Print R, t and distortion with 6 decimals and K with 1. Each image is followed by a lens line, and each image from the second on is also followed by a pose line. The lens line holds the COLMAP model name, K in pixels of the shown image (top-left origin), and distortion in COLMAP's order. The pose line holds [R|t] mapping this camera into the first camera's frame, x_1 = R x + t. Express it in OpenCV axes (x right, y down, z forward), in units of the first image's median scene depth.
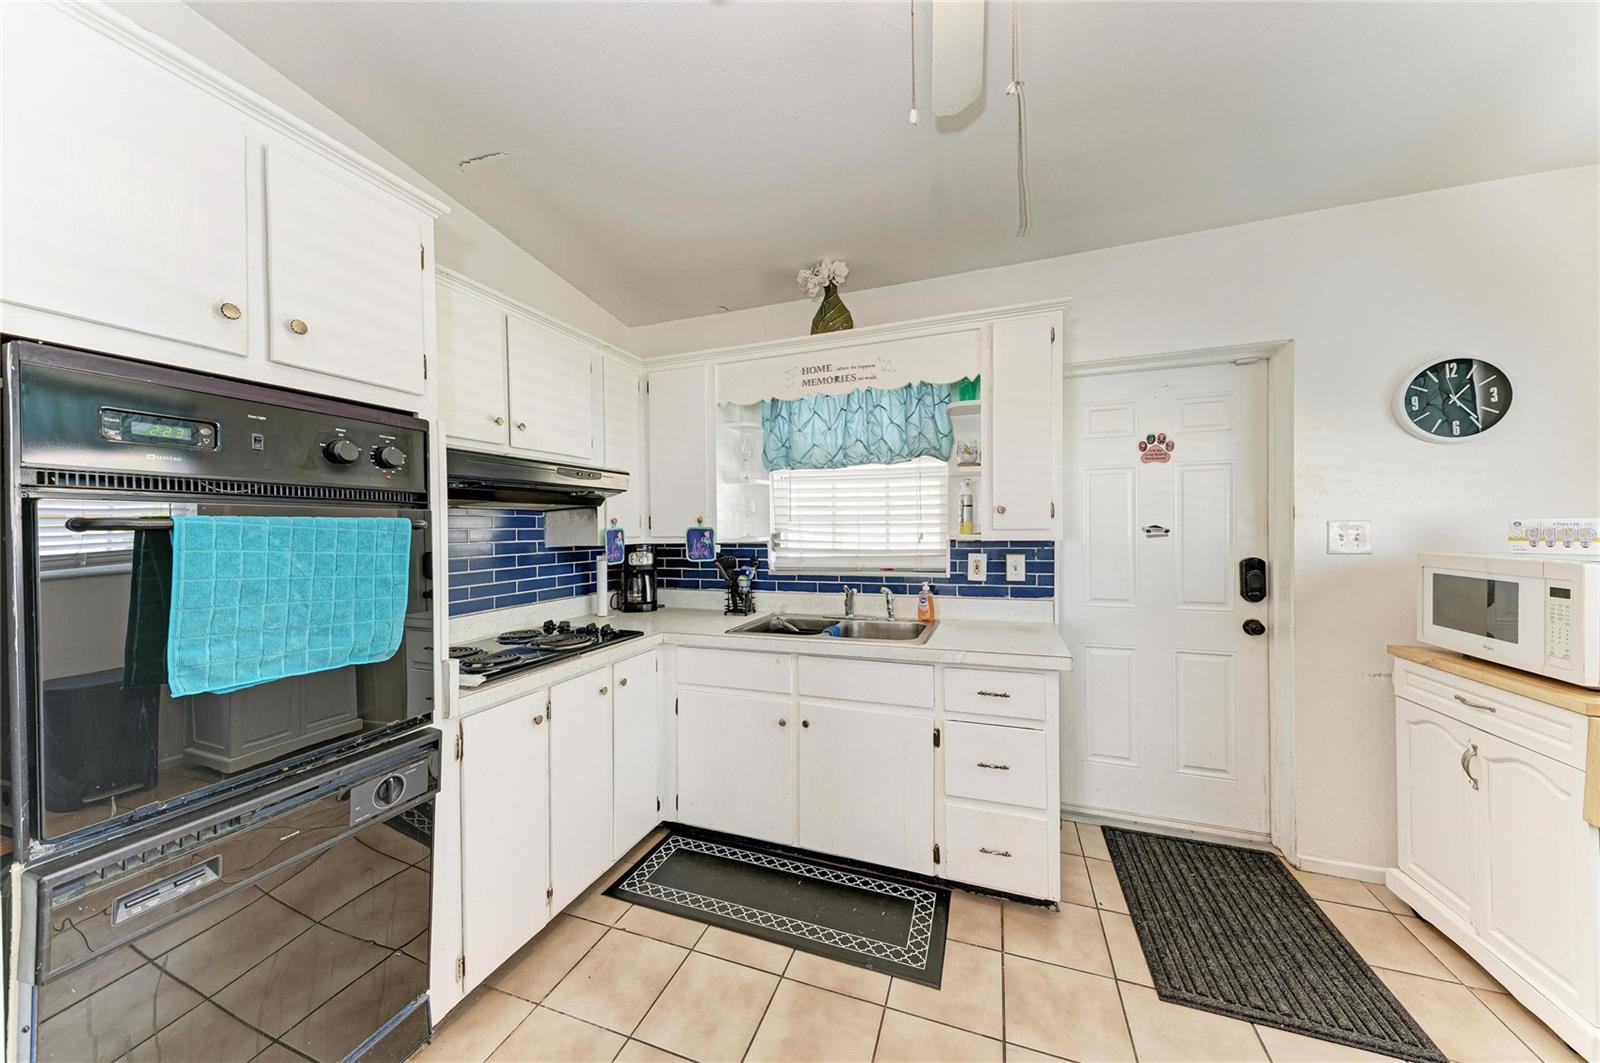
lens RADIAL K [[559.9, 0, 775.7], [0, 559.9, 524.2], [0, 0, 1]] dist [0.022756, -0.006698]
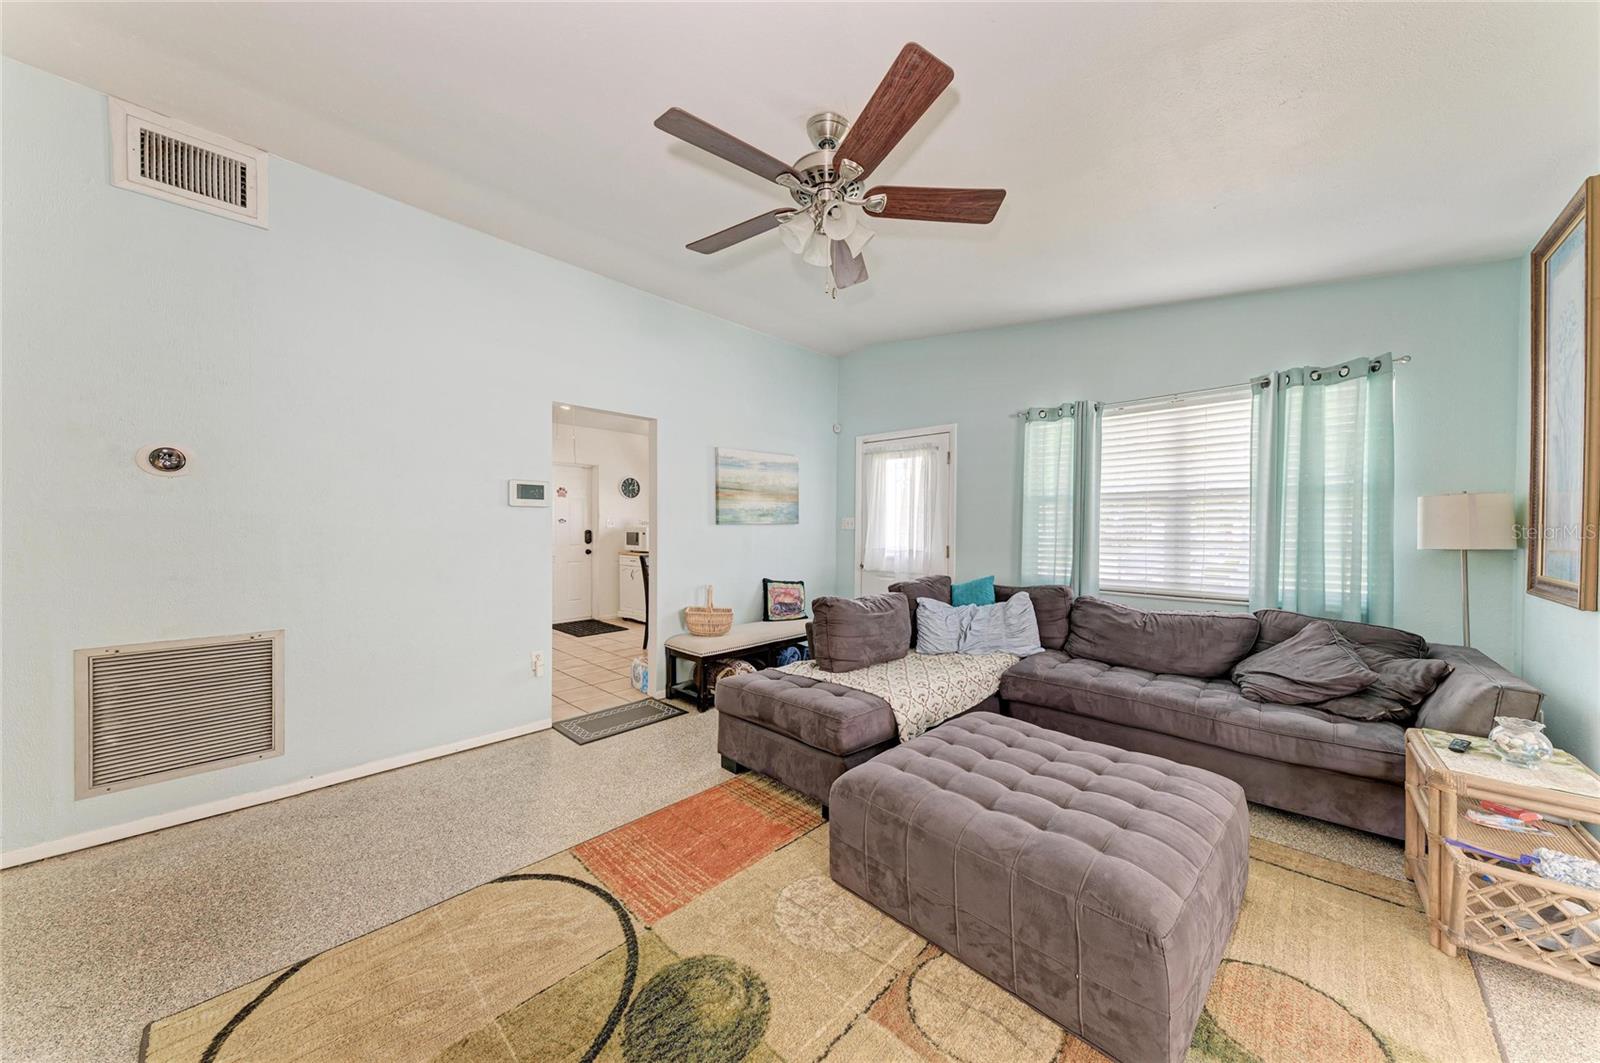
lens RADIAL K [[543.0, 0, 806.3], [0, 543.0, 532.2], [0, 0, 1]] dist [0.012023, -0.000010]
pose [[0.382288, 0.005631, 0.924026, -1.443608], [-0.018478, 0.999828, 0.001552, 0.042318], [-0.923858, -0.017668, 0.382327, -1.239420]]
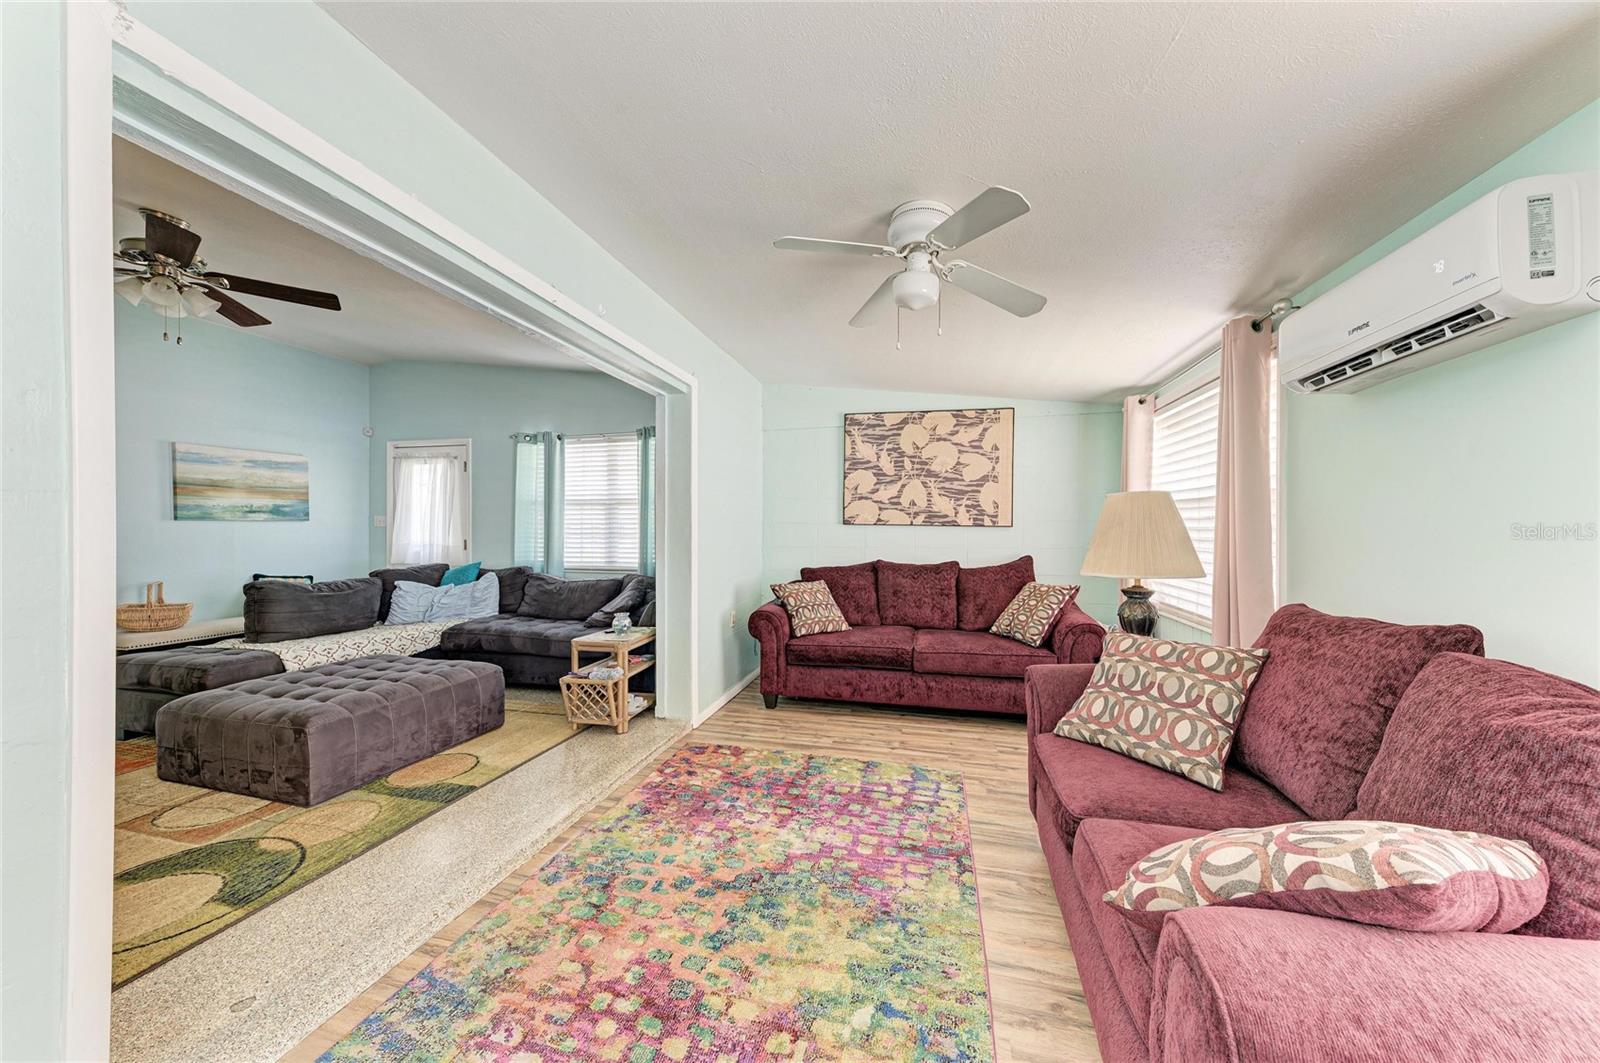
lens RADIAL K [[541.8, 0, 800.0], [0, 541.8, 531.5], [0, 0, 1]] dist [0.016223, -0.000051]
pose [[-0.114420, 0.011242, 0.993369, -1.915985], [-0.010510, 0.999866, -0.012526, 0.062600], [-0.993377, -0.011873, -0.114287, -2.085305]]
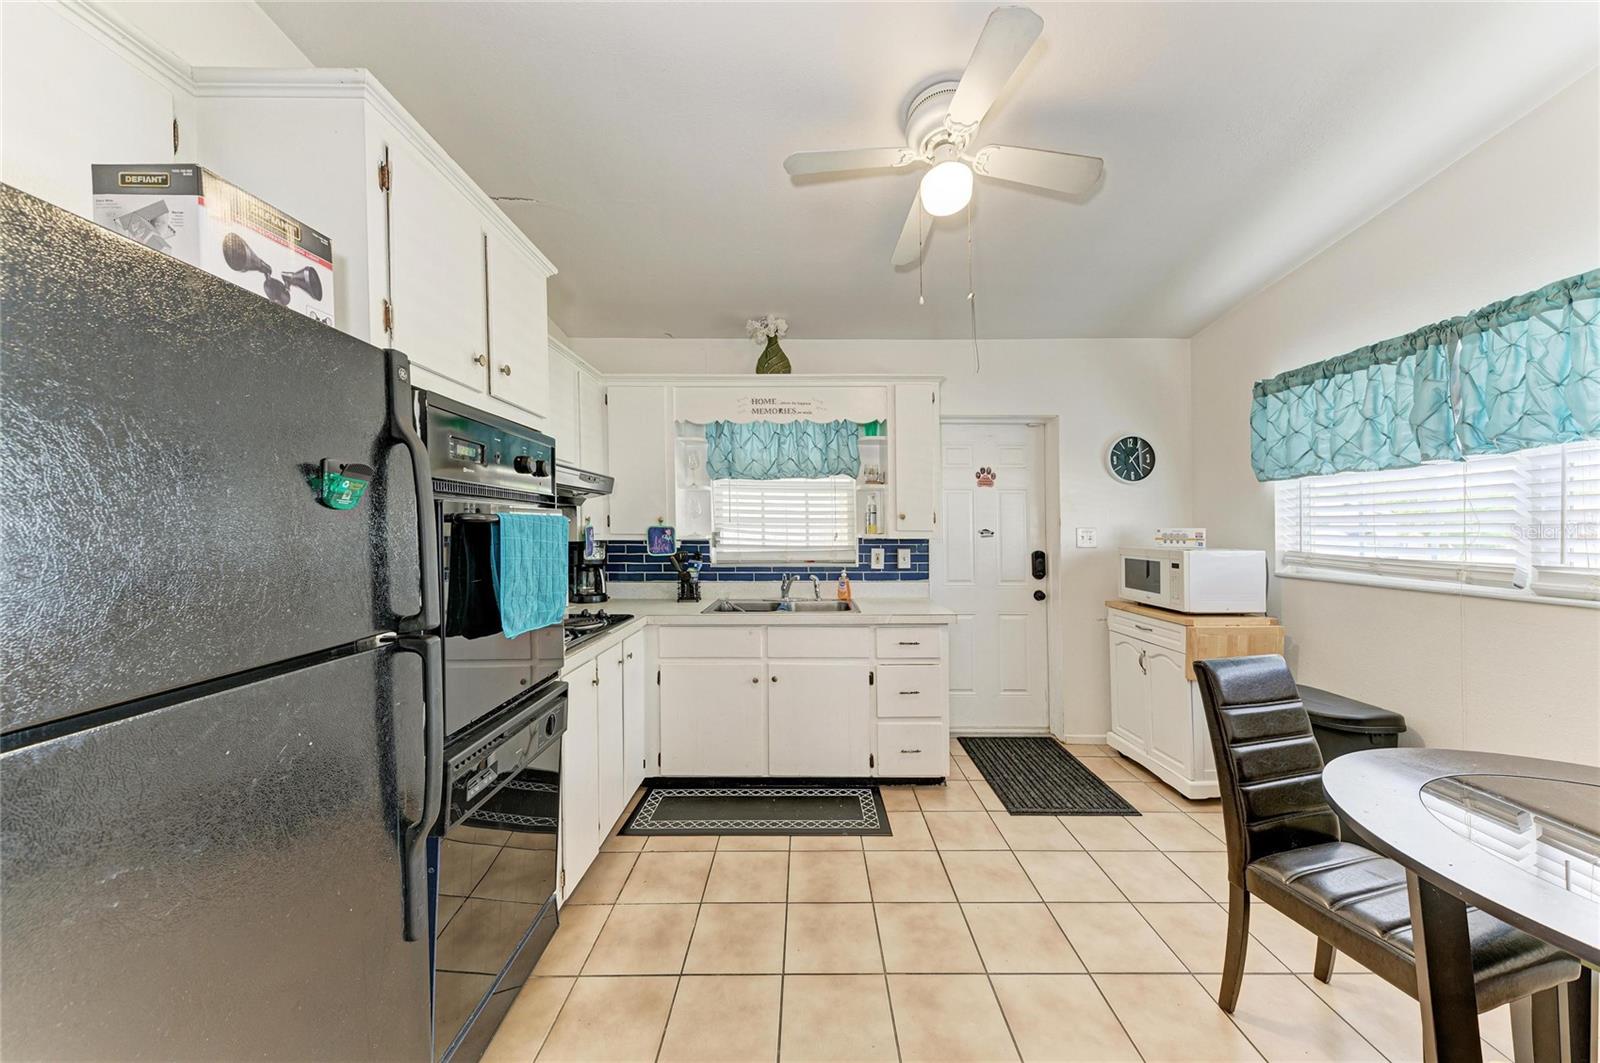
lens RADIAL K [[568.3, 0, 804.8], [0, 568.3, 501.0], [0, 0, 1]] dist [0.007514, -0.000031]
pose [[0.933101, 0.030487, 0.358321, -0.310525], [-0.015099, 0.998843, -0.045664, 0.003356], [-0.359298, 0.037199, 0.932481, -0.224188]]
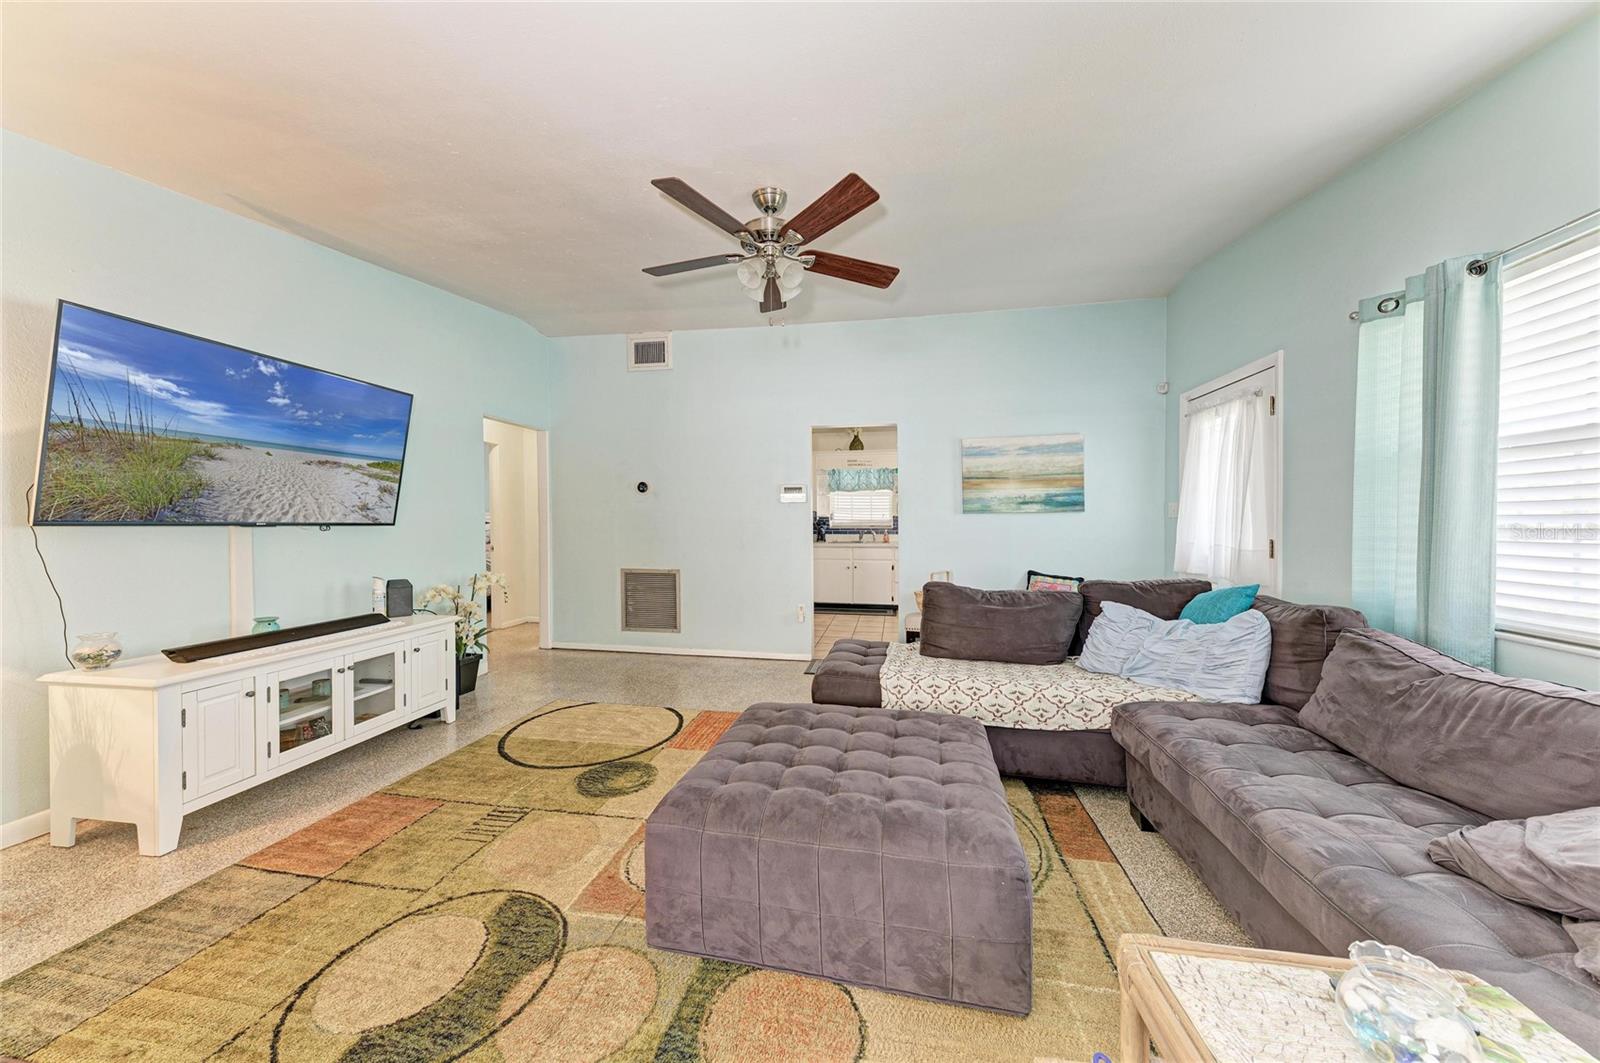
lens RADIAL K [[543.7, 0, 799.8], [0, 543.7, 533.9], [0, 0, 1]] dist [0.011139, -0.000034]
pose [[0.981408, 0.009562, 0.191697, -0.820350], [-0.015268, 0.999483, 0.028309, 0.050307], [-0.191327, -0.030709, 0.981046, -1.986466]]
